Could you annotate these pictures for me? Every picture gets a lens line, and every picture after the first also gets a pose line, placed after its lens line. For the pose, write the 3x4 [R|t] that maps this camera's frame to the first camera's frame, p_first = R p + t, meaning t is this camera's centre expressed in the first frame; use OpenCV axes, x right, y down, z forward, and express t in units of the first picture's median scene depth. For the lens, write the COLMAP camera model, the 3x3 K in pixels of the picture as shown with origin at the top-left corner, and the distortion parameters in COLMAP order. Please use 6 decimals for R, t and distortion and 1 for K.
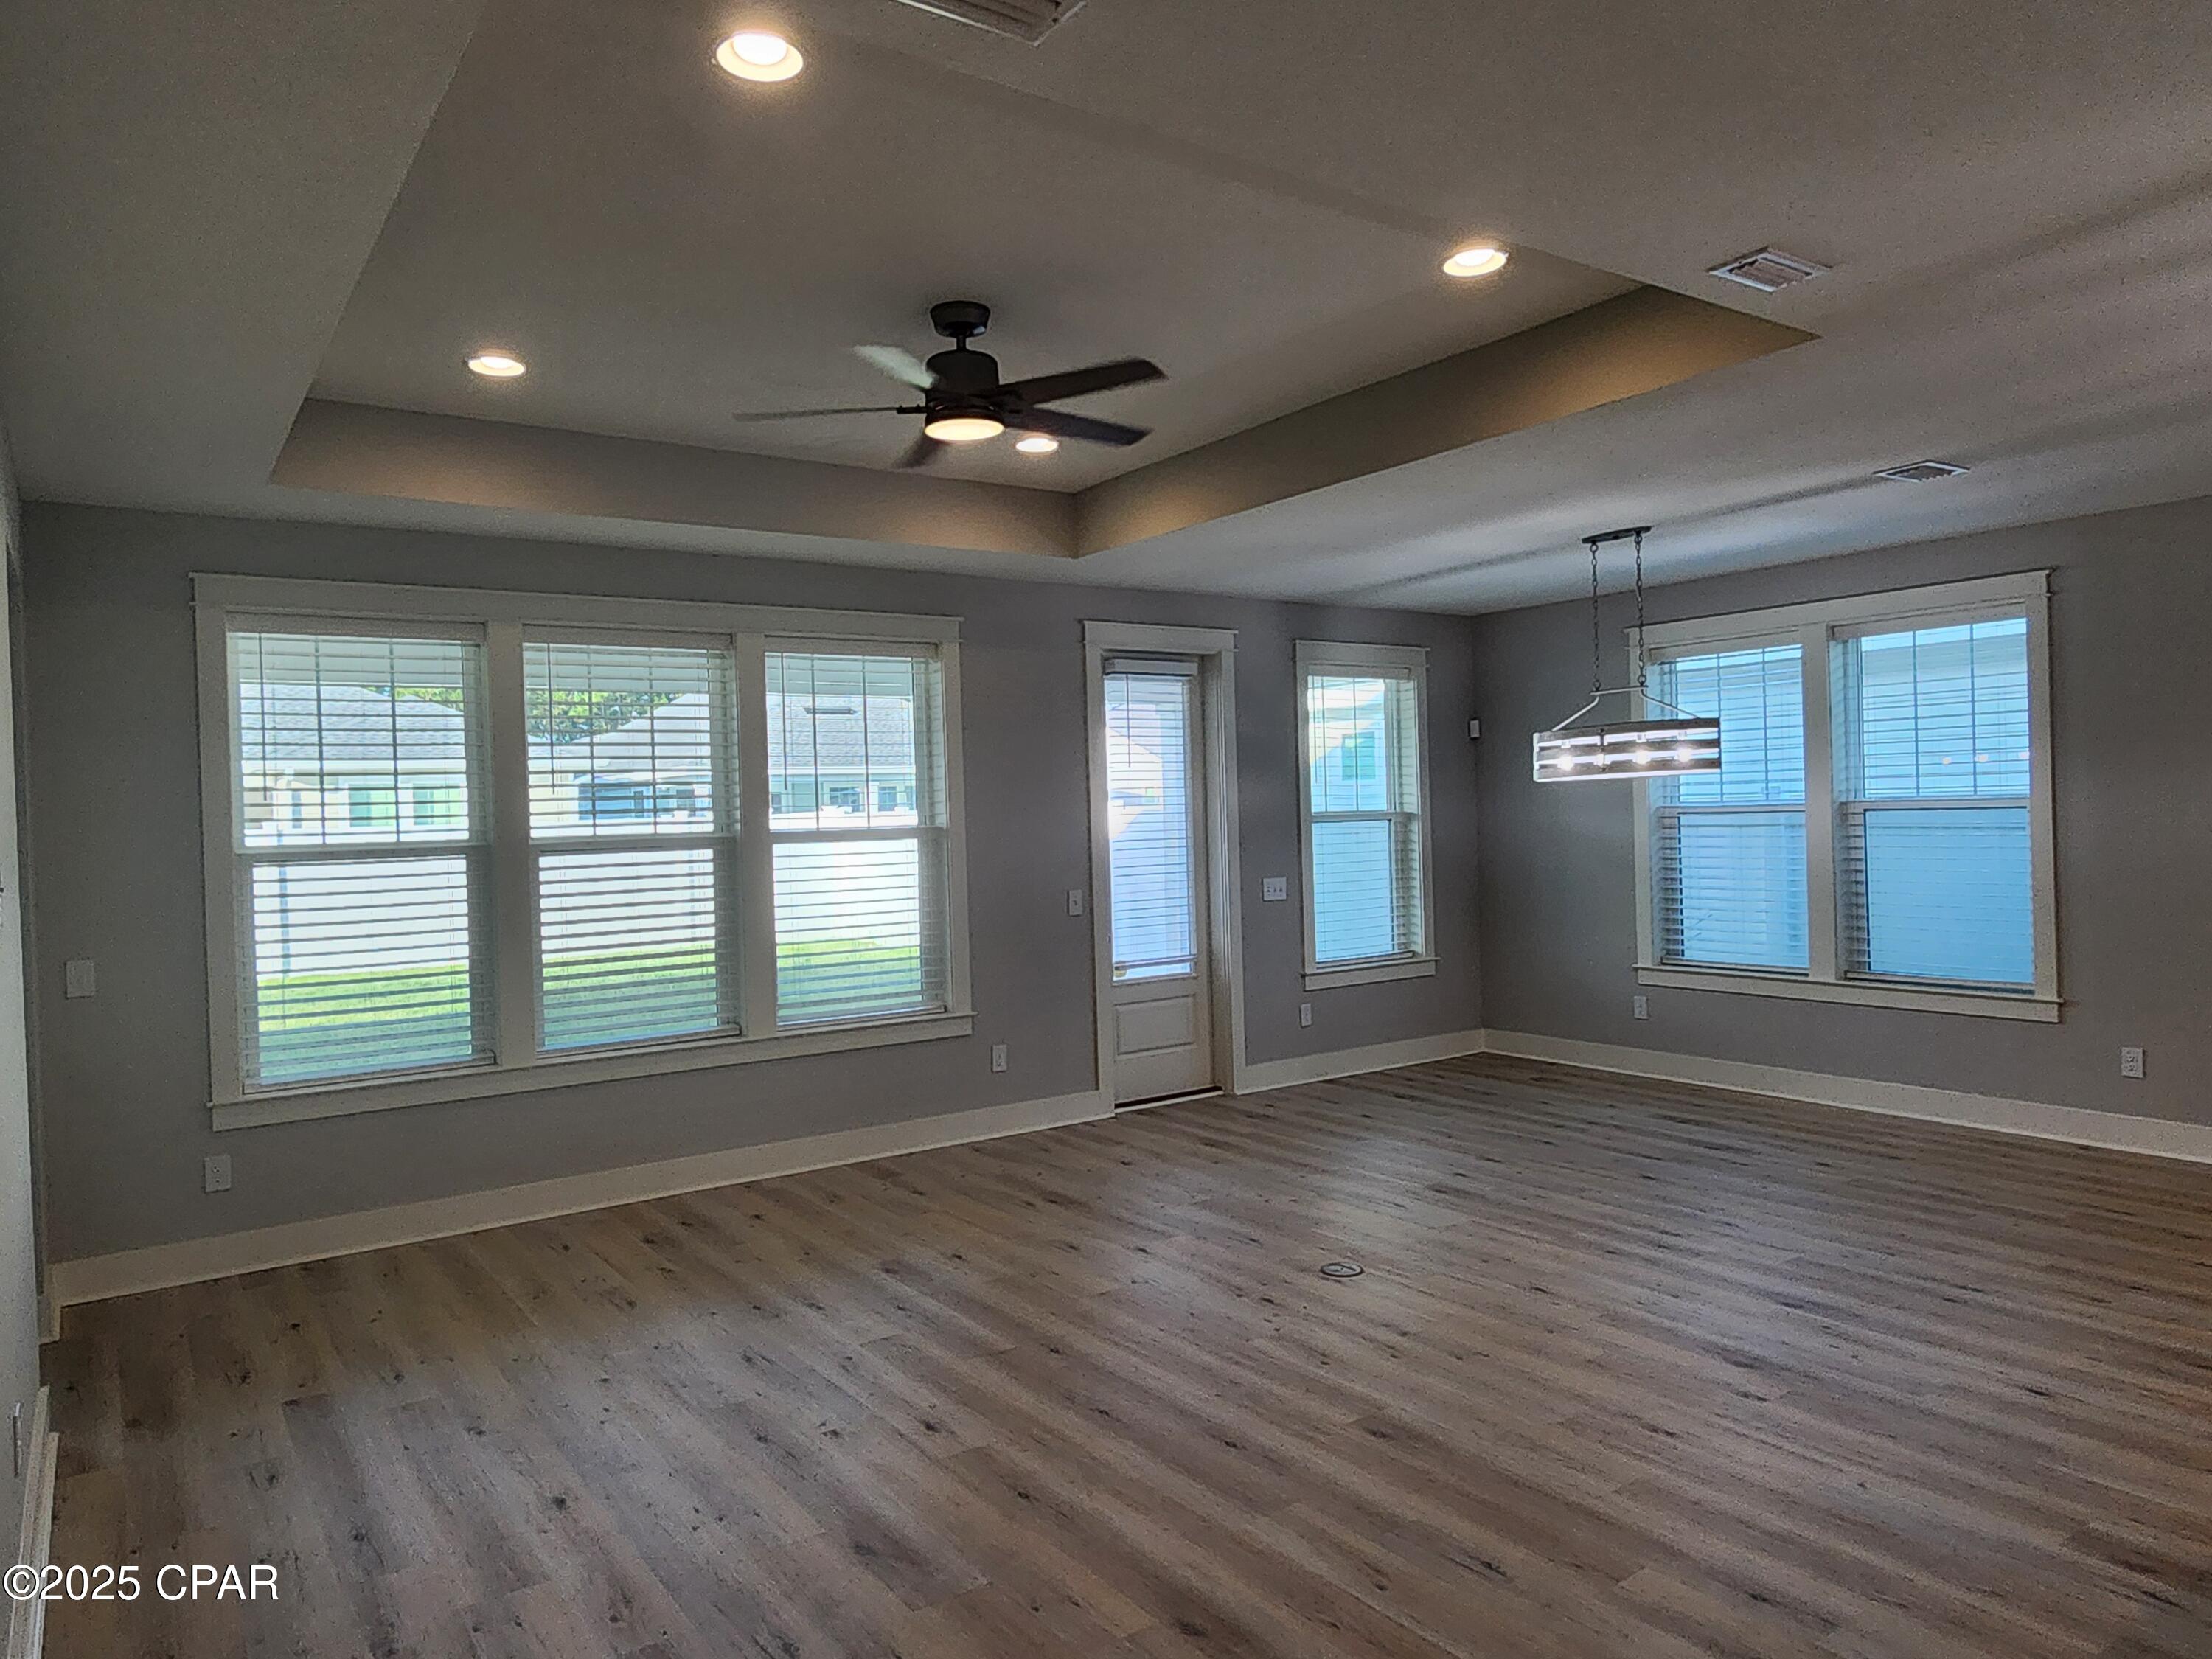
lens RADIAL K [[1437.0, 0, 1102.6], [0, 1437.0, 820.4], [0, 0, 1]] dist [-0.000015, -0.003614]
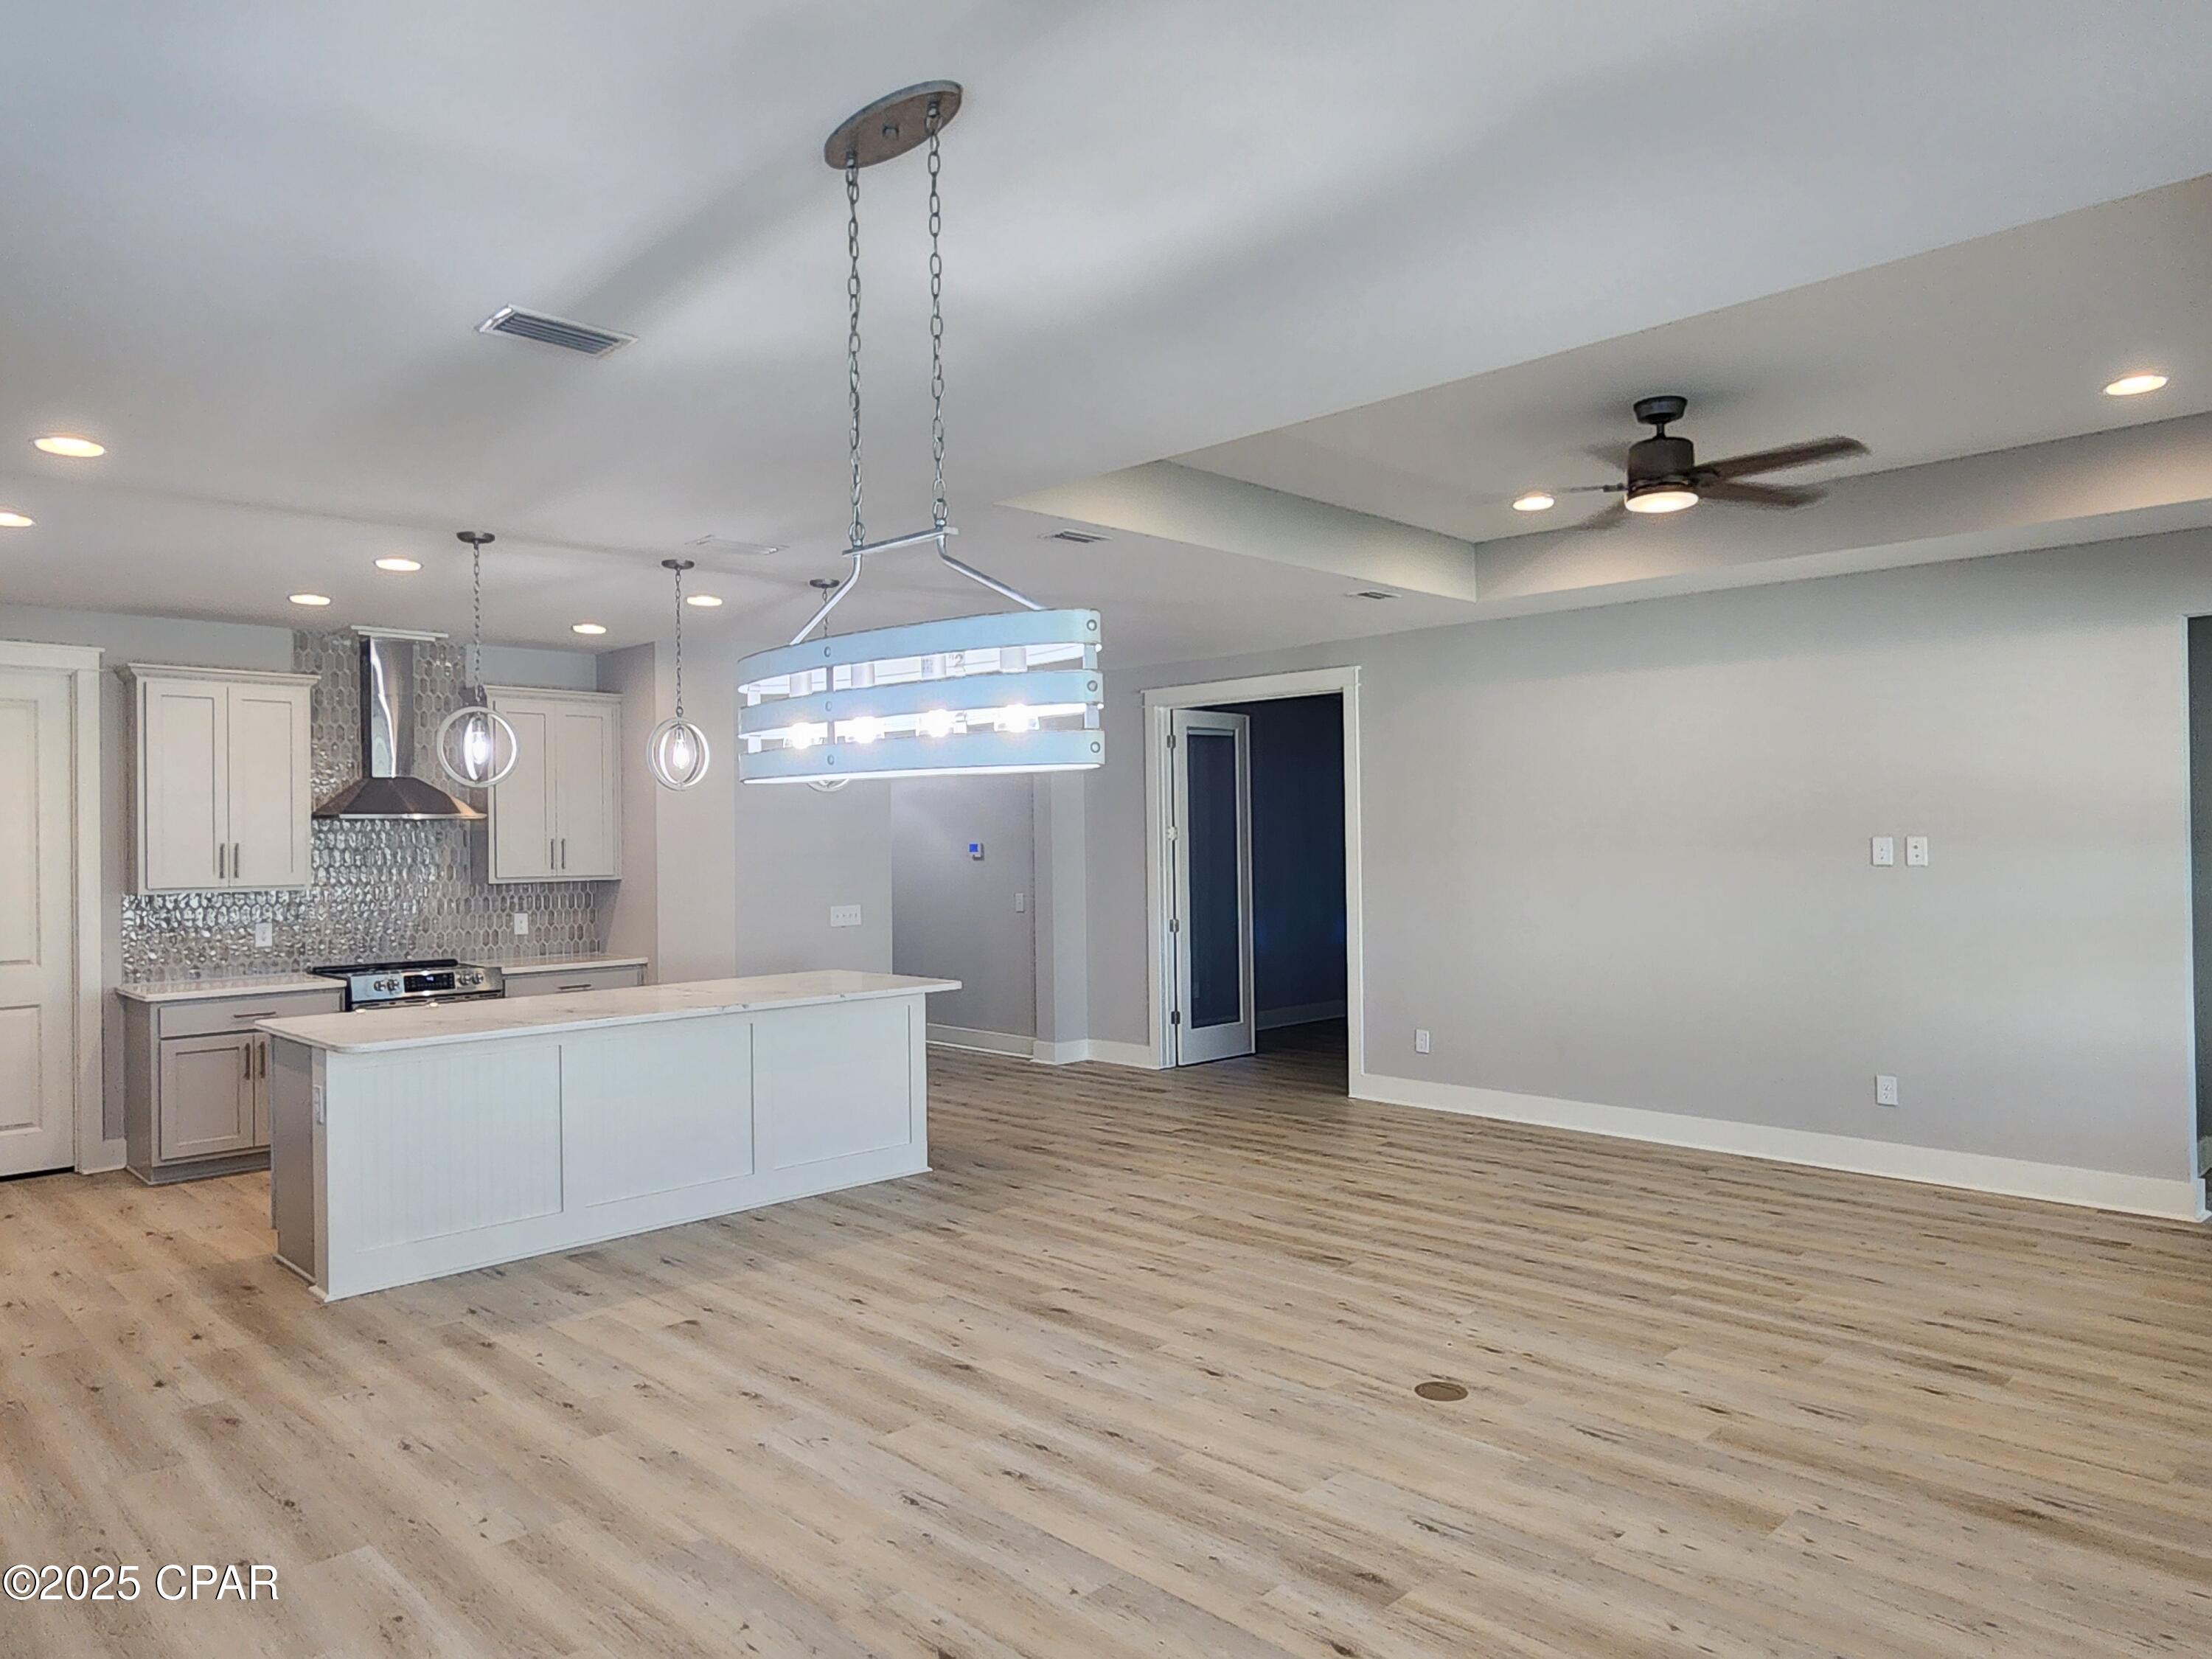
lens RADIAL K [[1437.0, 0, 1098.8], [0, 1437.0, 849.4], [0, 0, 1]] dist [-0.000015, -0.003614]
pose [[-0.985645, 0.044957, -0.162733, 0.353931], [0.042445, 0.998920, 0.018884, -0.017757], [0.163406, 0.011706, -0.986489, 1.308182]]
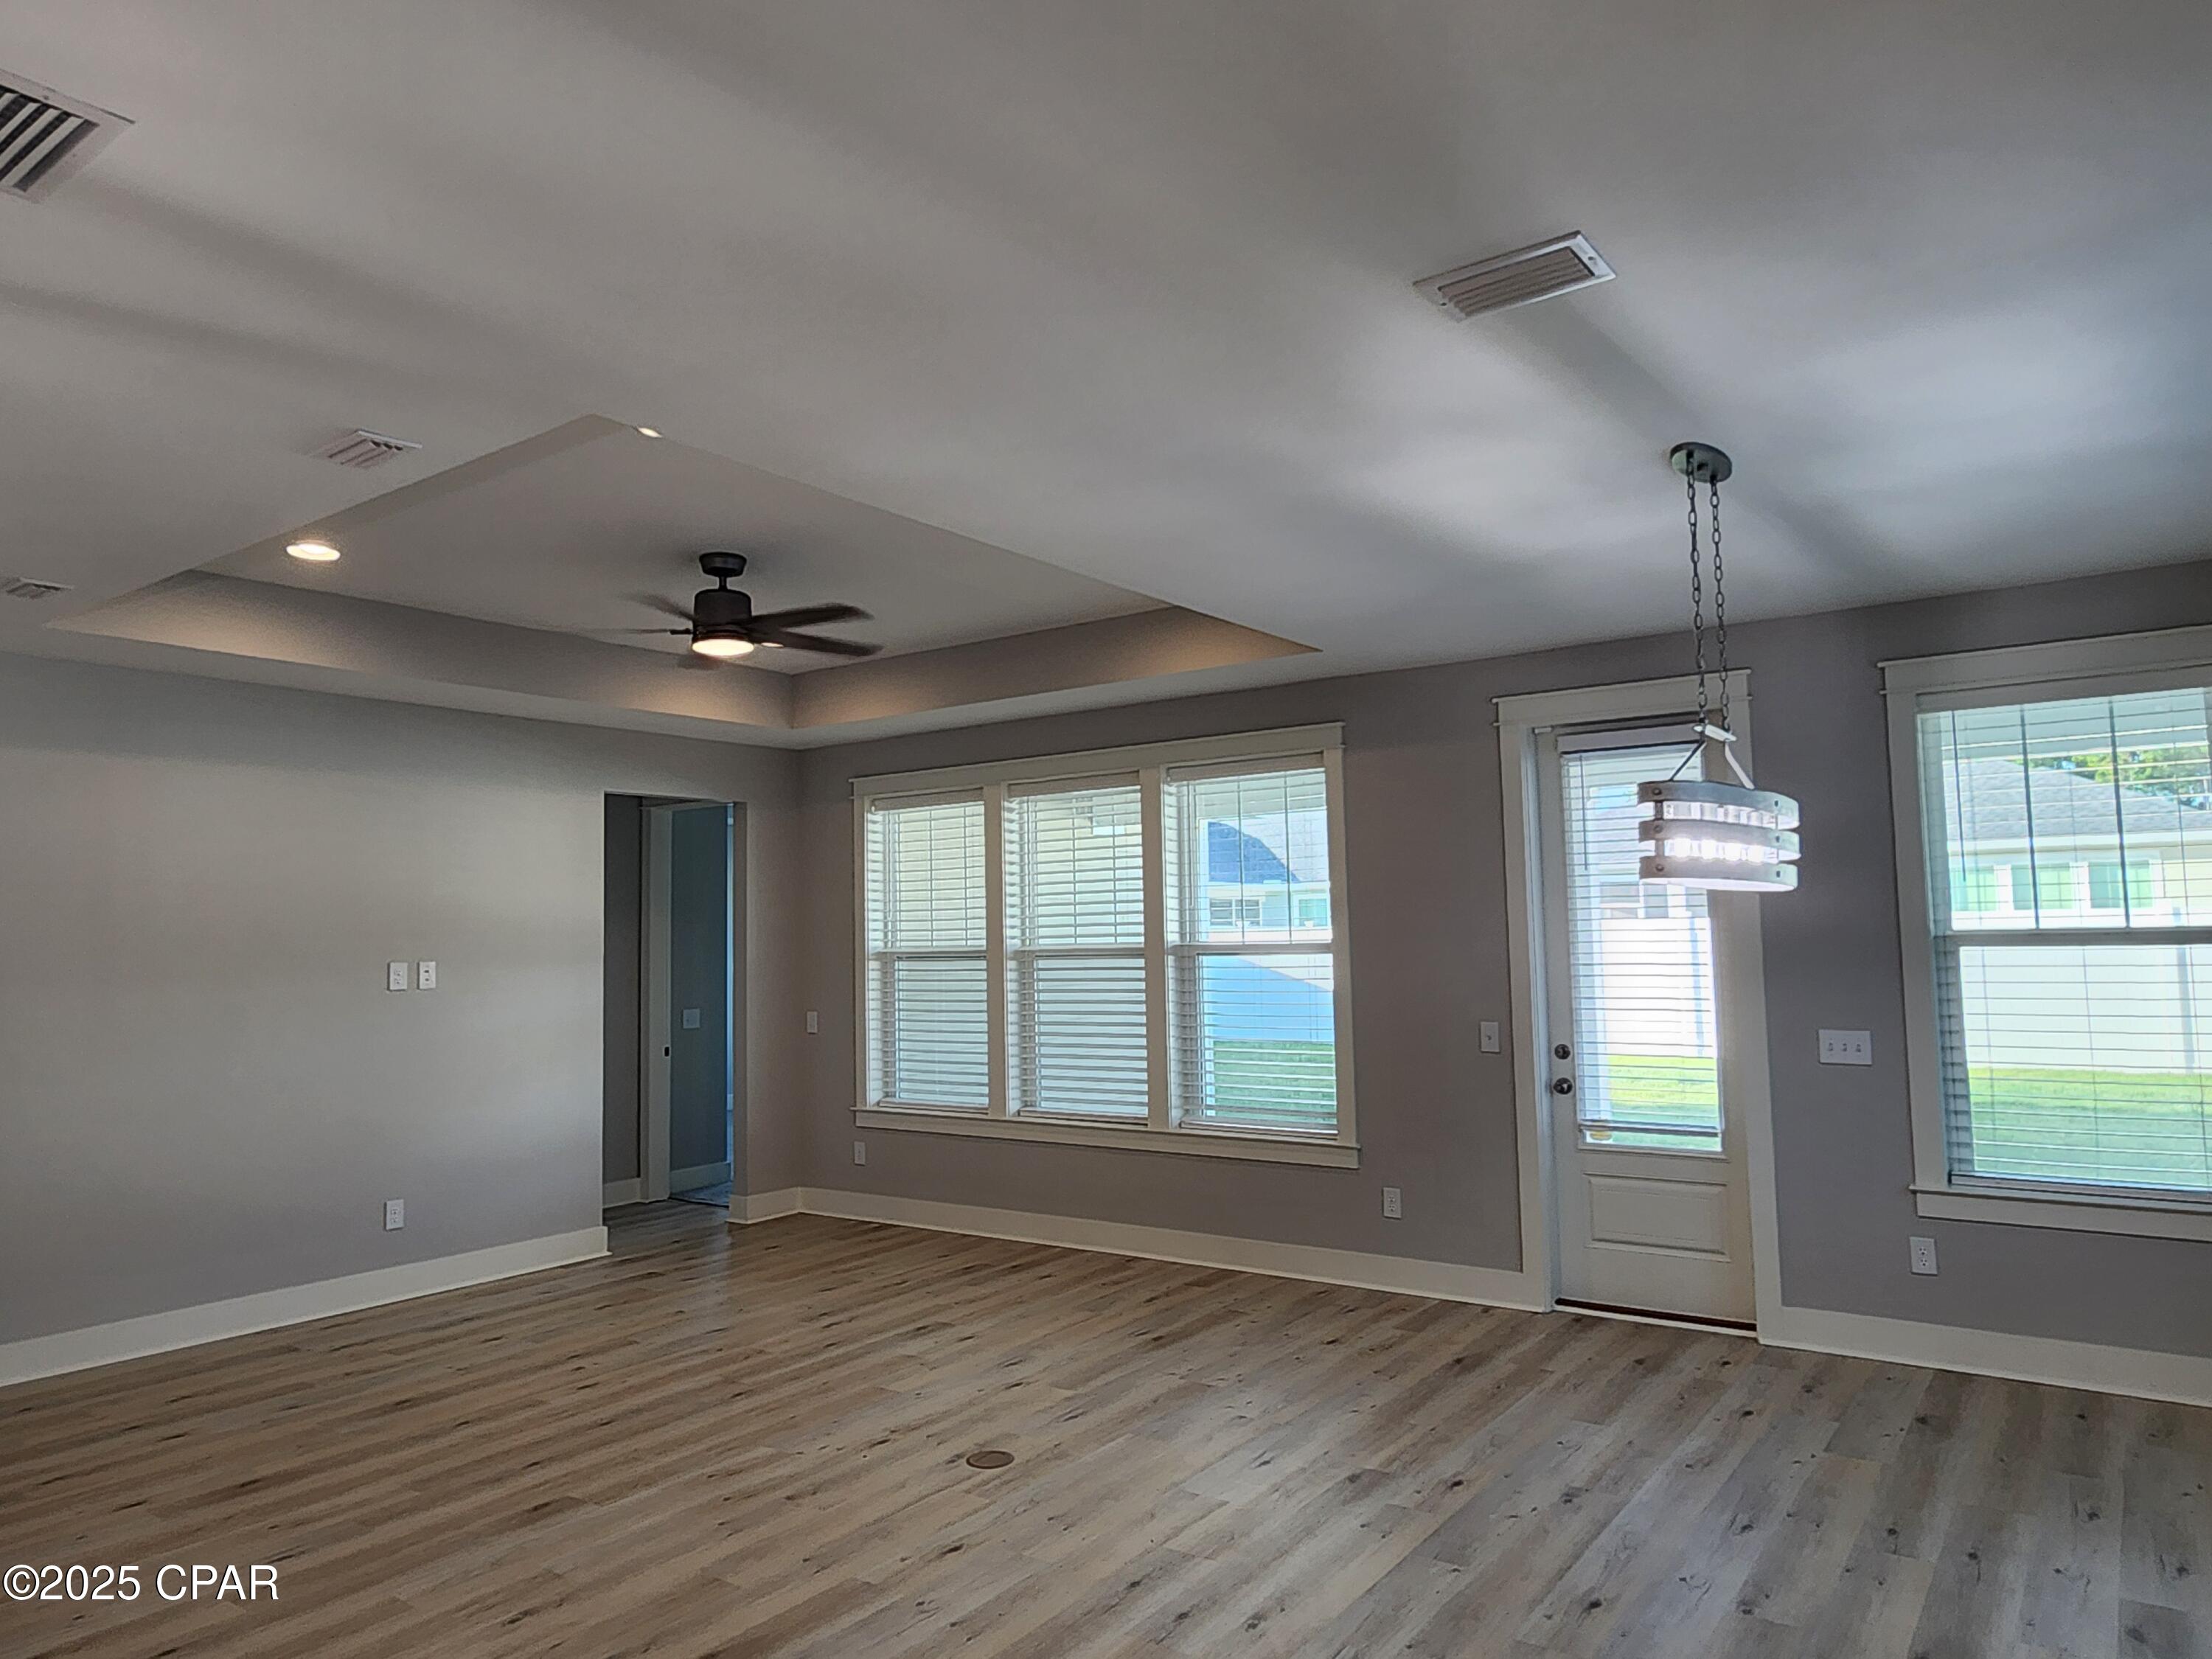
lens RADIAL K [[1437.0, 0, 1088.4], [0, 1437.0, 829.2], [0, 0, 1]] dist [-0.000015, -0.003614]
pose [[0.326716, -0.047886, -0.943909, 0.770572], [0.004929, 0.998788, -0.048964, -0.026037], [0.945110, 0.011345, 0.326556, 0.559724]]
